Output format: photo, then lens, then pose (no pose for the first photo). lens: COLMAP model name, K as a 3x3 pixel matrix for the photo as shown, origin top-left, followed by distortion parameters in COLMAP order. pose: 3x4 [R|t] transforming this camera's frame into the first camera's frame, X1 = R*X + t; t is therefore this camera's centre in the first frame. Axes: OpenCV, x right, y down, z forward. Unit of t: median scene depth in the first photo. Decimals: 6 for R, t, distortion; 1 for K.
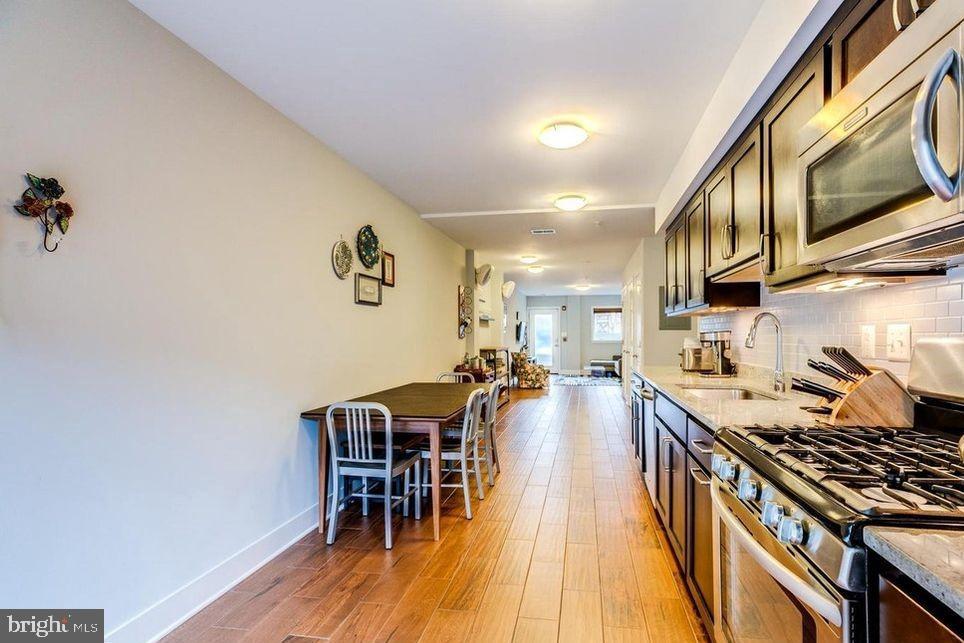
lens RADIAL K [[449.3, 0, 482.1], [0, 449.3, 337.4], [0, 0, 1]] dist [0.001345, 0.000089]
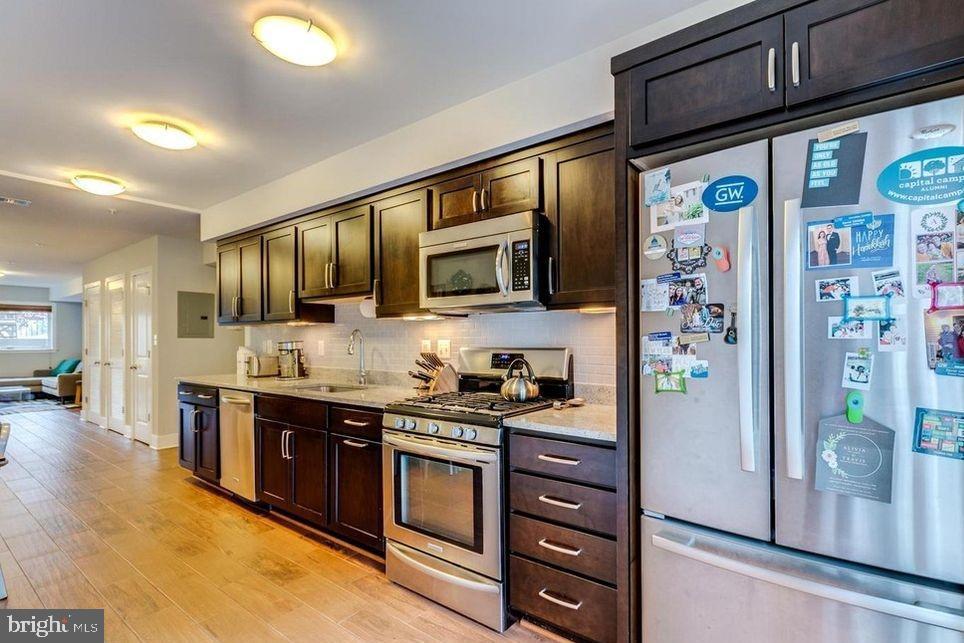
lens RADIAL K [[465.6, 0, 482.3], [0, 465.6, 335.7], [0, 0, 1]] dist [-0.000851, -0.000100]
pose [[0.490464, 0.008735, 0.871417, -0.454072], [0.006940, 0.999879, -0.013928, -0.011501], [-0.871434, 0.012879, 0.490344, -0.072144]]
